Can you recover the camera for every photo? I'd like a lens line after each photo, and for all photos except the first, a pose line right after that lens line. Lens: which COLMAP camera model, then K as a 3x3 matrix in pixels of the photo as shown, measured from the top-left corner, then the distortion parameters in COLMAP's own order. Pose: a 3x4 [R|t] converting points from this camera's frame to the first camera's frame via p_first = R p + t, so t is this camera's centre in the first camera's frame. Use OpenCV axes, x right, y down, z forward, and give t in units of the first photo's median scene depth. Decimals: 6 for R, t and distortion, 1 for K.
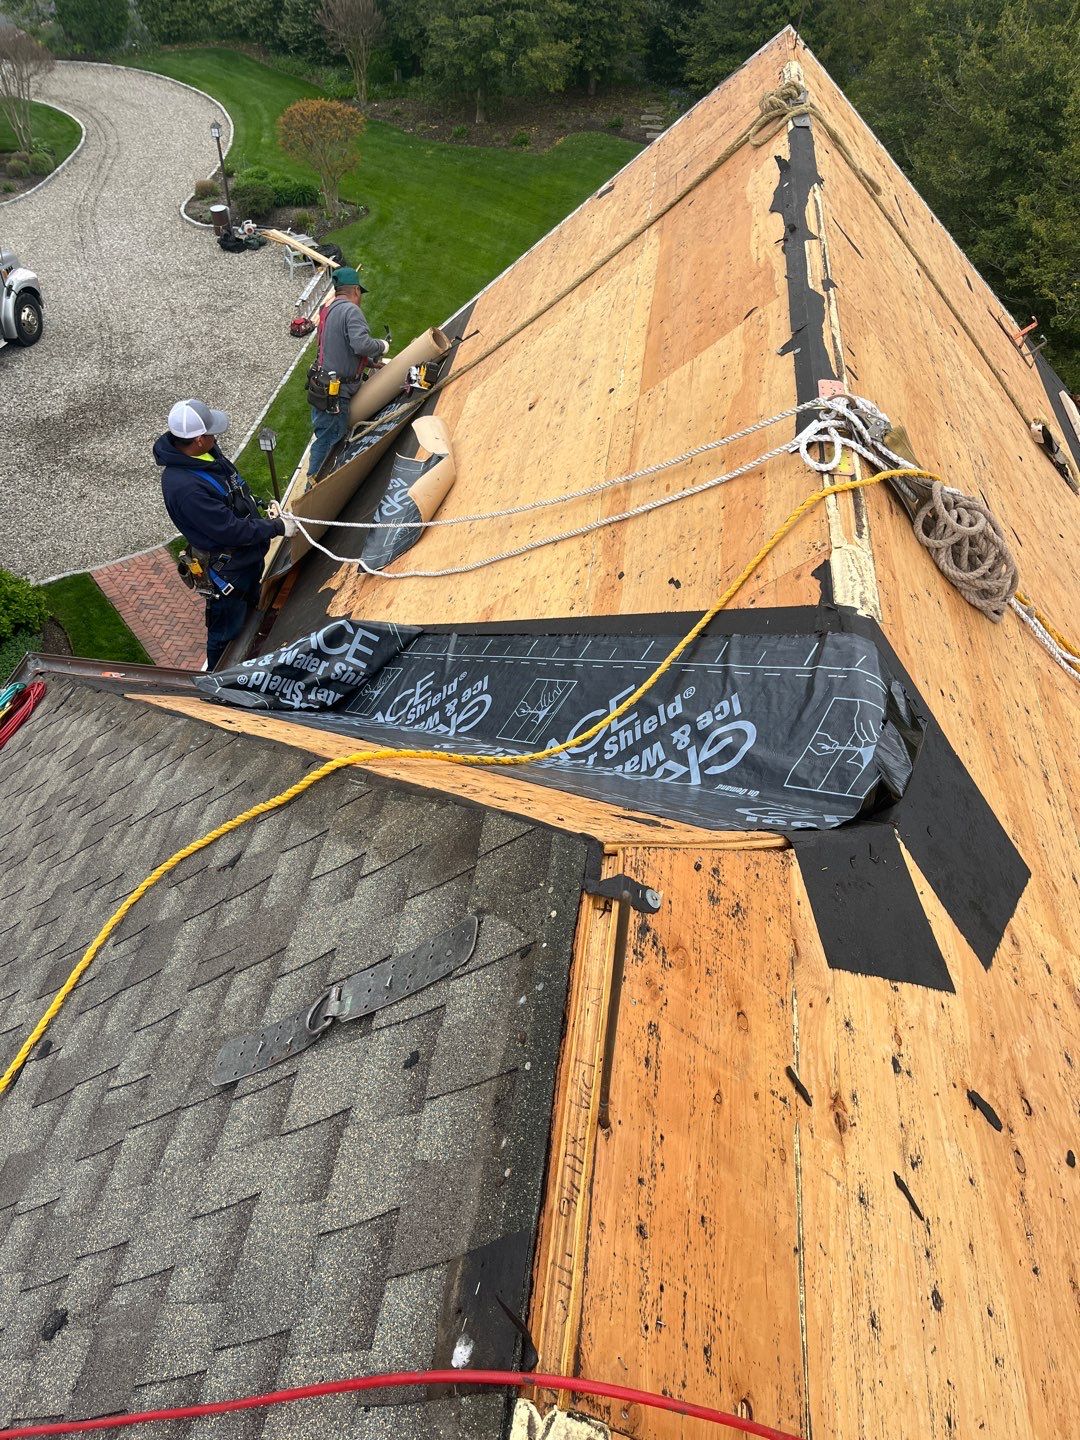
lens RADIAL K [[1097.2, 0, 542.1], [0, 1097.2, 743.9], [0, 0, 1]] dist [0.104471, -0.159389]
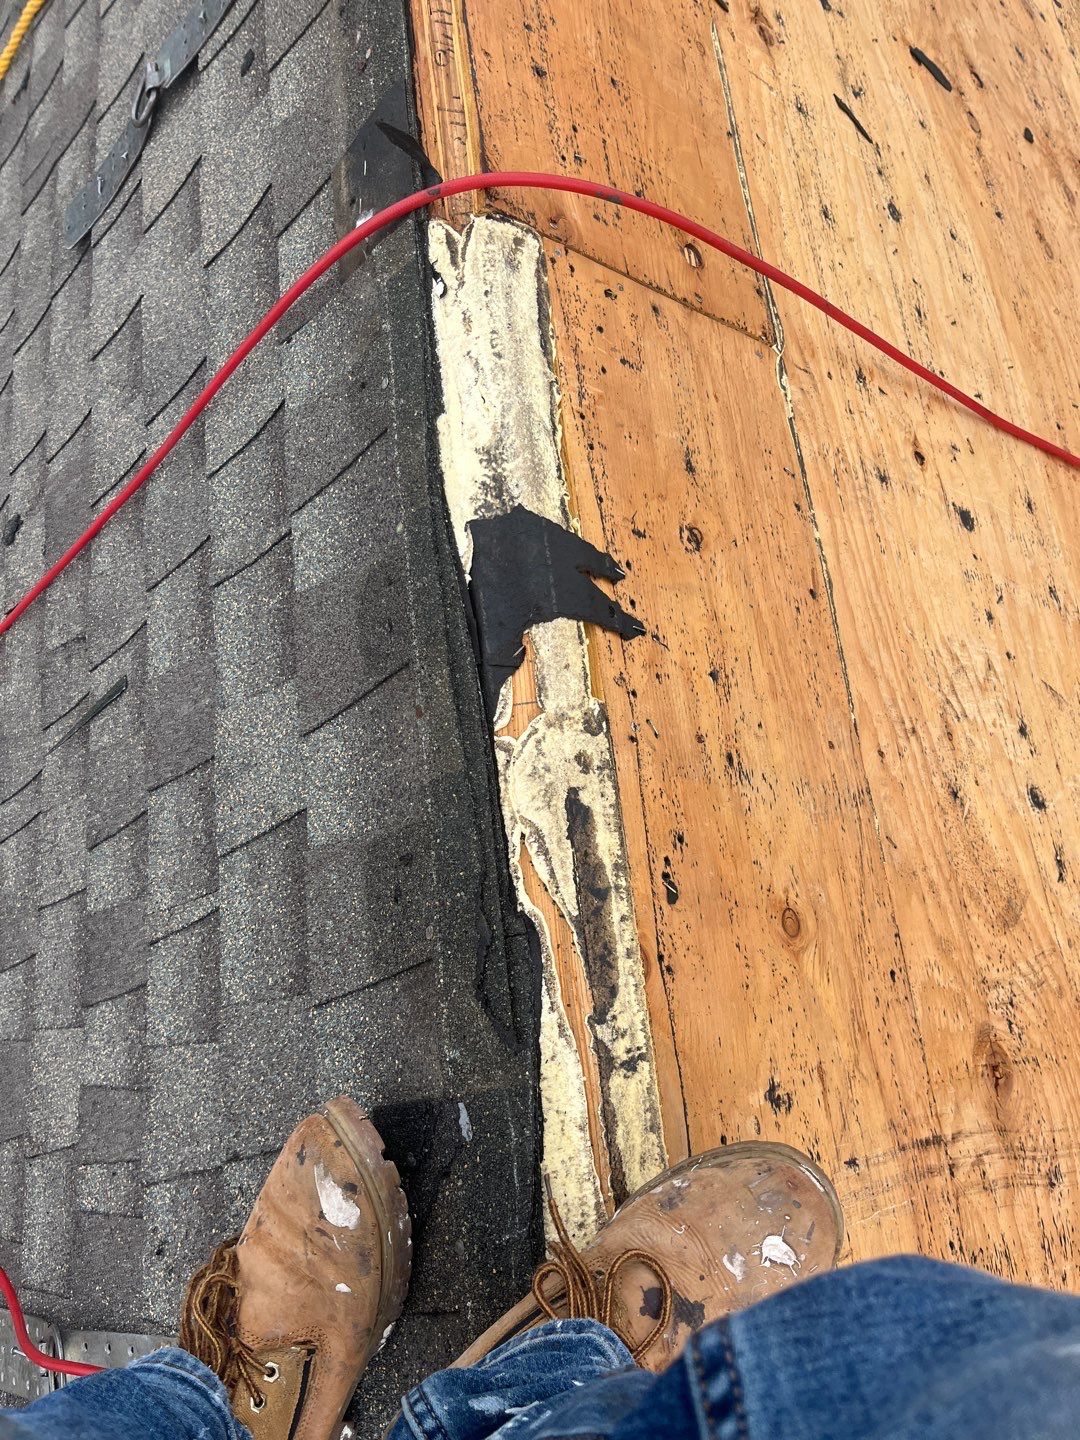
lens RADIAL K [[1097.2, 0, 542.1], [0, 1097.2, 743.9], [0, 0, 1]] dist [0.104471, -0.159389]
pose [[0.966590, -0.254461, -0.030867, -0.009637], [0.239197, 0.852148, 0.465433, 0.396669], [-0.092132, -0.457266, 0.884545, 0.015115]]
